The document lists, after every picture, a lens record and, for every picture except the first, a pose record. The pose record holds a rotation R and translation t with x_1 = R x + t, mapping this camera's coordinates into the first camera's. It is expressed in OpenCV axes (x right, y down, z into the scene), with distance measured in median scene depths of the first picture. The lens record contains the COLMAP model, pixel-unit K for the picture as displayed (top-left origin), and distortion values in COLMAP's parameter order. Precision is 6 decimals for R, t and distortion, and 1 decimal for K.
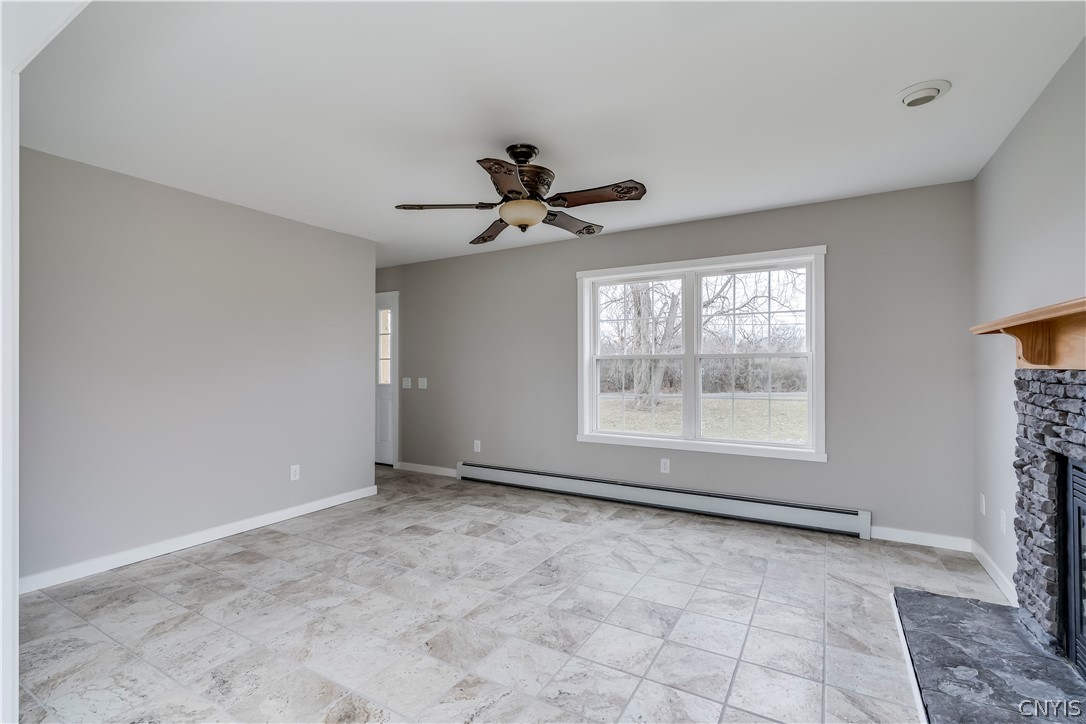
lens RADIAL K [[493.2, 0, 544.2], [0, 493.2, 365.2], [0, 0, 1]] dist [-0.008908, 0.002446]
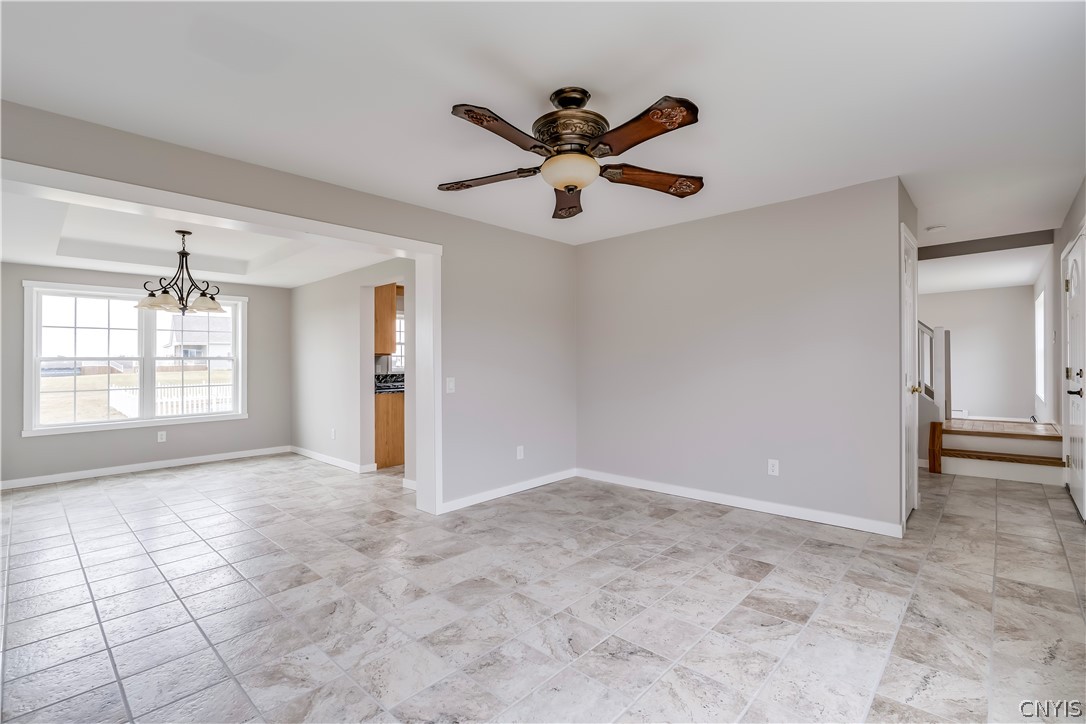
lens RADIAL K [[493.2, 0, 546.6], [0, 493.2, 359.2], [0, 0, 1]] dist [-0.008908, 0.002446]
pose [[-0.218323, 0.003655, -0.975870, 0.653320], [0.015643, 0.999878, 0.000245, 0.000646], [0.975751, -0.015212, -0.218353, 0.977762]]
